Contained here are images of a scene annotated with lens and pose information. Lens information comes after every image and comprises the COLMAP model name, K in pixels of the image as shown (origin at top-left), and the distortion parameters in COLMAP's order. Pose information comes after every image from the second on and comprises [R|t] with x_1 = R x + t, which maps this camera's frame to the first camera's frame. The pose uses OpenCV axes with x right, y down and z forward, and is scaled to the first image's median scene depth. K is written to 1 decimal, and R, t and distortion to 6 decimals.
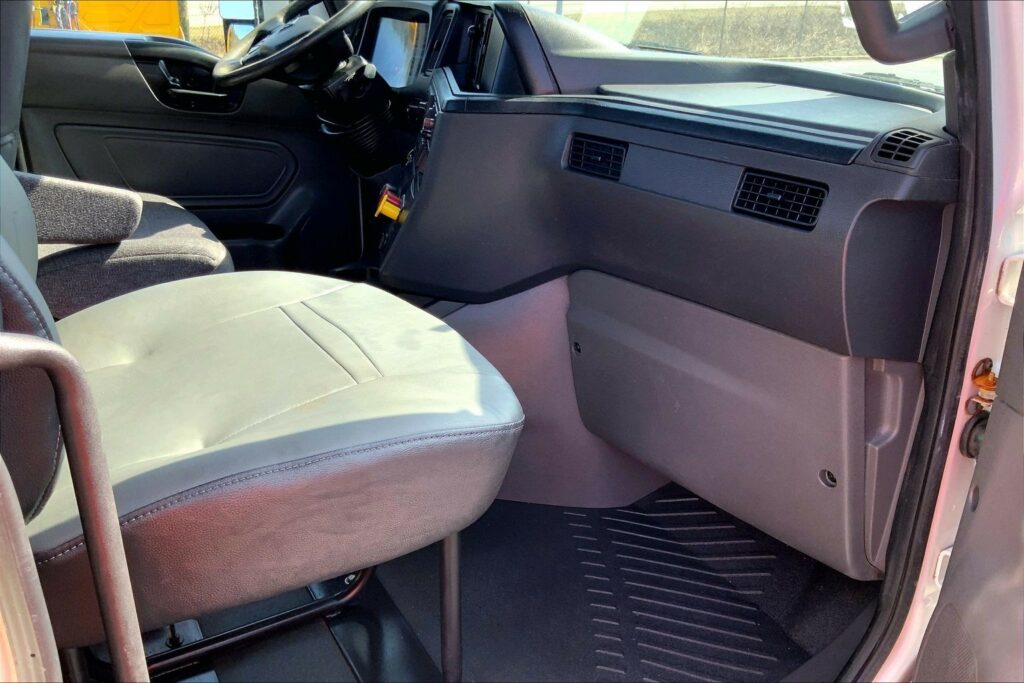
lens RADIAL K [[849.4, 0, 505.2], [0, 849.4, 340.3], [0, 0, 1]] dist [0.045079, -0.072381]
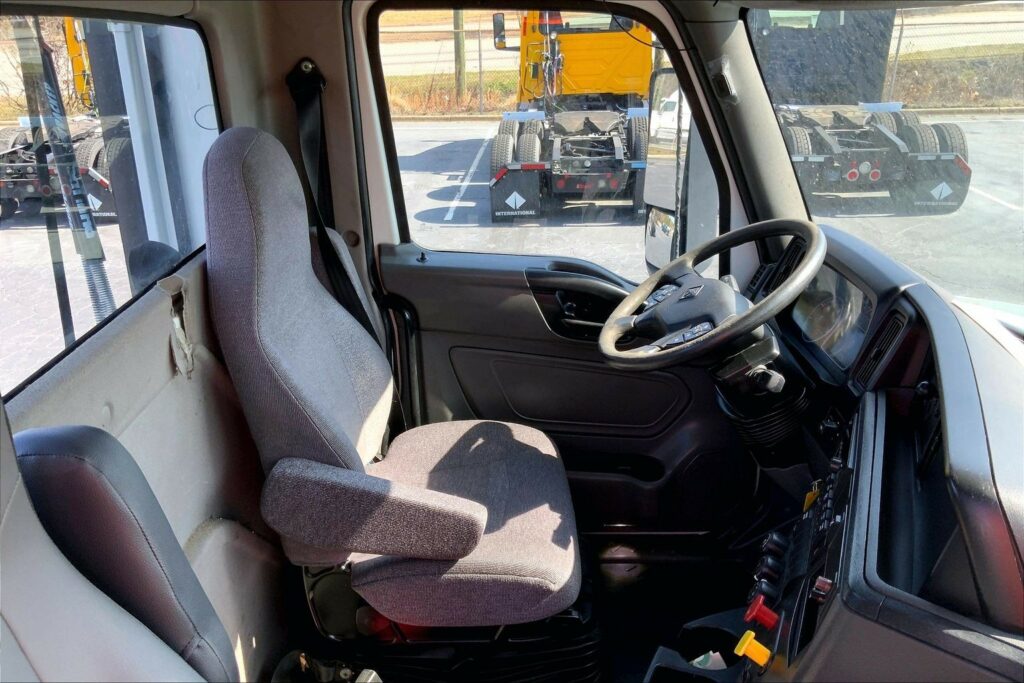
lens RADIAL K [[849.4, 0, 520.9], [0, 849.4, 341.6], [0, 0, 1]] dist [0.045079, -0.072381]
pose [[0.877994, 0.143342, -0.456706, -0.010933], [-0.151025, 0.988330, 0.019860, -0.293546], [0.454223, 0.051537, 0.889396, 0.172020]]
